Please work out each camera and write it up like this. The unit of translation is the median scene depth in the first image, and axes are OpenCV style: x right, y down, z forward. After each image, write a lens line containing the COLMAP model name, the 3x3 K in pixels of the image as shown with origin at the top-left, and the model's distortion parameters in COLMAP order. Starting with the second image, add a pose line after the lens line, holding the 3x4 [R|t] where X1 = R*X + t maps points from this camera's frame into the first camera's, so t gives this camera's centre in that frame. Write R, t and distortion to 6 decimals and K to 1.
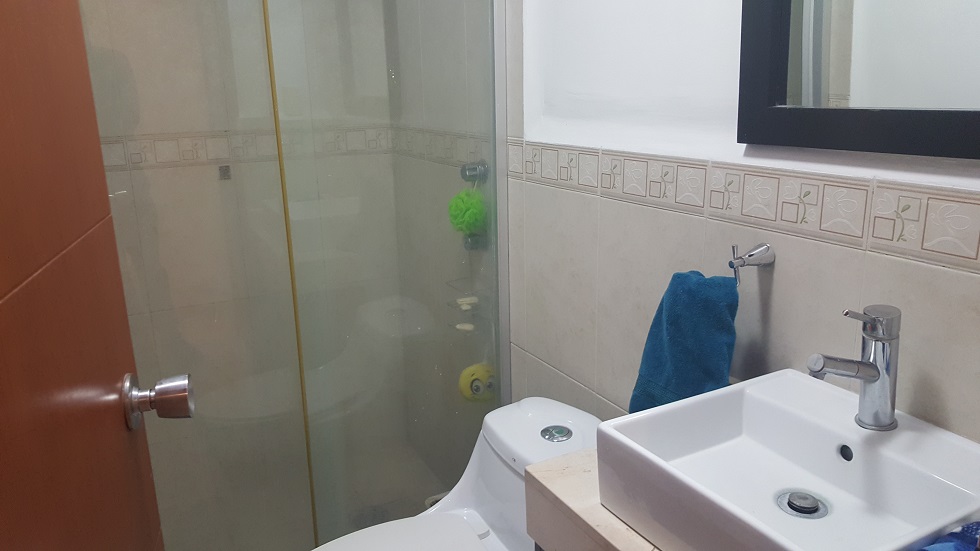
lens RADIAL K [[739.6, 0, 466.6], [0, 739.6, 277.3], [0, 0, 1]] dist [0.128140, -0.242100]
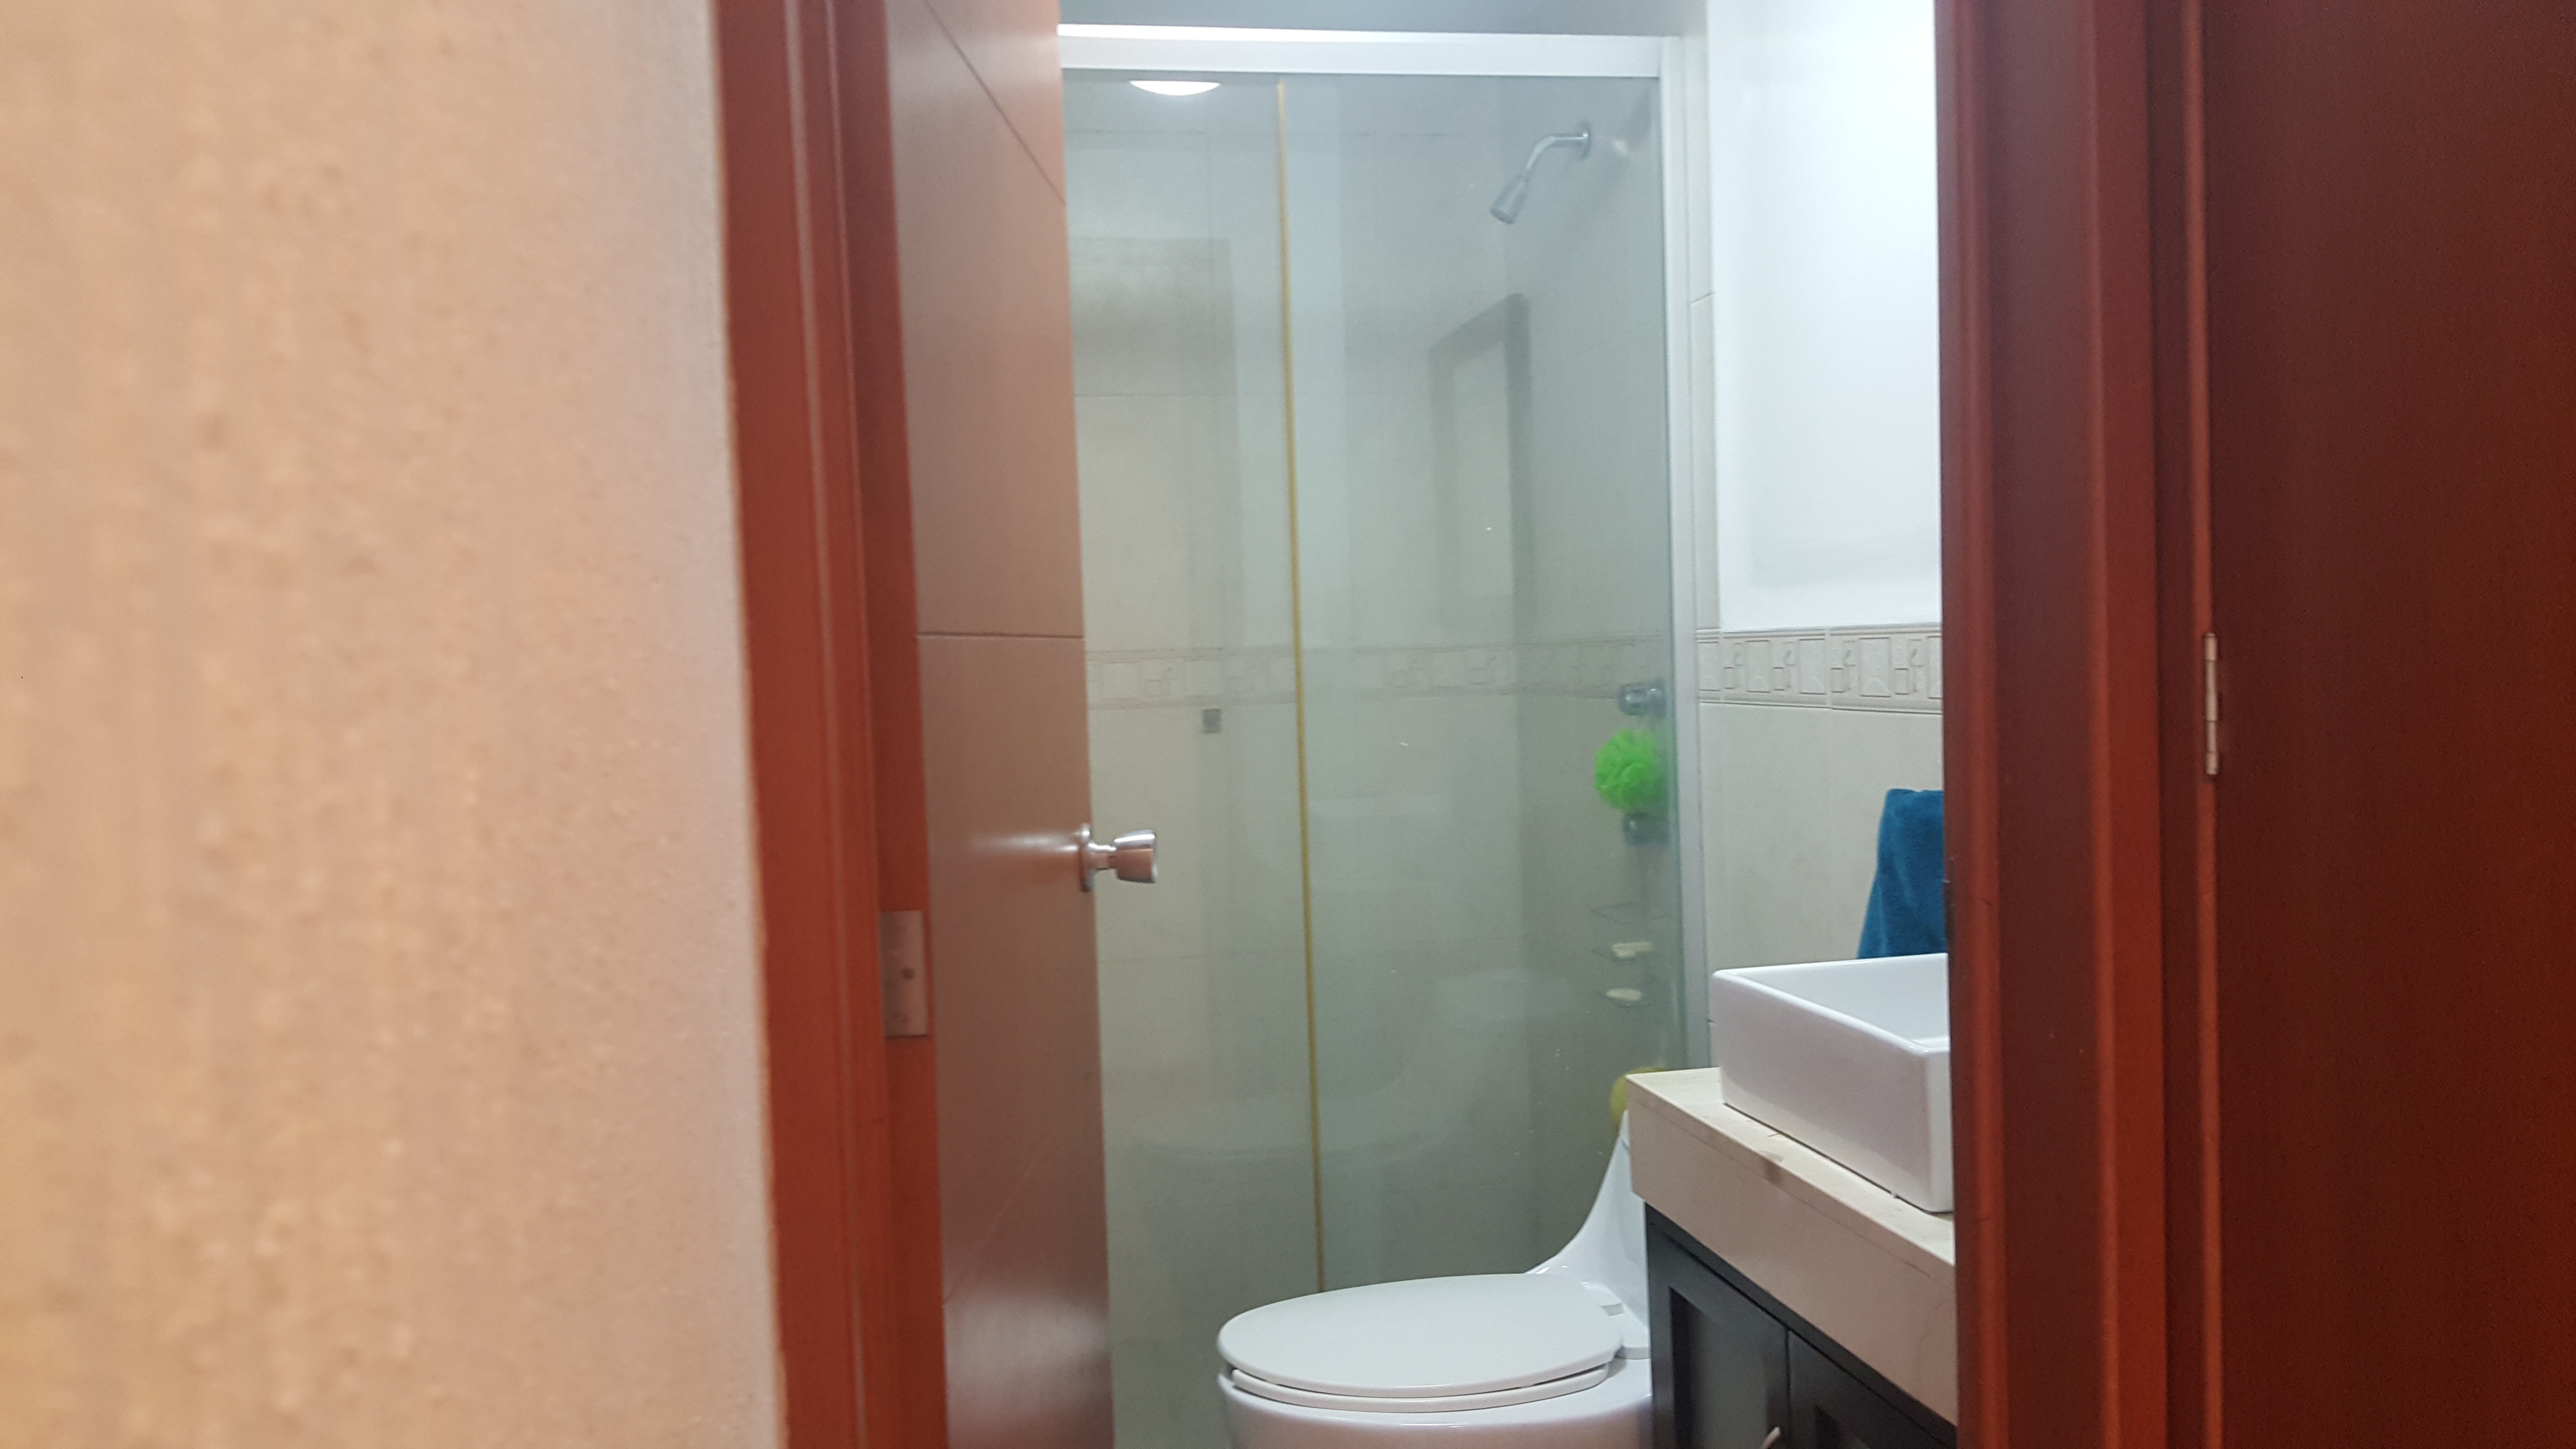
lens RADIAL K [[1944.1, 0, 1226.5], [0, 1944.1, 729.4], [0, 0, 1]] dist [0.128140, -0.242100]
pose [[0.954744, 0.006690, -0.297353, 0.158220], [-0.070279, 0.976512, -0.203681, 0.211334], [0.289006, 0.215360, 0.932789, -0.463532]]
